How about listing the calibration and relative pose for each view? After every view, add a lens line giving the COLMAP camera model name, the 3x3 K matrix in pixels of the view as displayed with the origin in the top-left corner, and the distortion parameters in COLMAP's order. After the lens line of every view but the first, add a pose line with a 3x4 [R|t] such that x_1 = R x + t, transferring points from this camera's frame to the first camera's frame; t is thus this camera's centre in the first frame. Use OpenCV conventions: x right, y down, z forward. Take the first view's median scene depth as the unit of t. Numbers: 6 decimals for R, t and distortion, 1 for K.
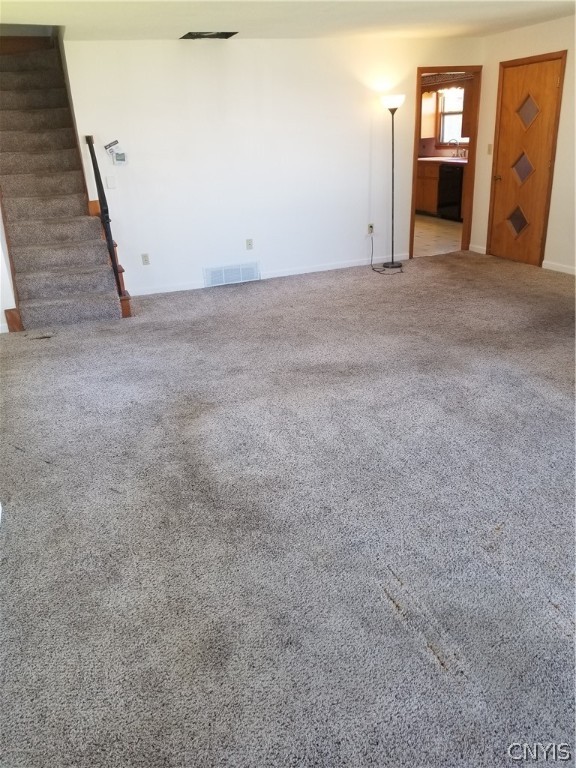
lens RADIAL K [[604.2, 0, 290.6], [0, 604.2, 386.4], [0, 0, 1]] dist [0.063200, -0.092875]
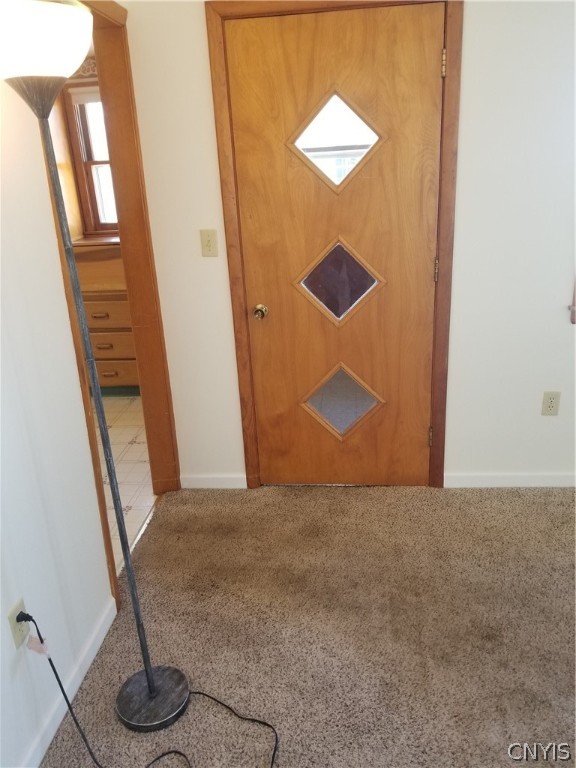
lens RADIAL K [[604.2, 0, 288.5], [0, 604.2, 377.9], [0, 0, 1]] dist [0.063200, -0.092875]
pose [[0.433709, -0.283559, 0.855273, 0.010515], [0.377618, 0.919016, 0.113202, -0.337903], [-0.818108, 0.273870, 0.505662, 0.799052]]
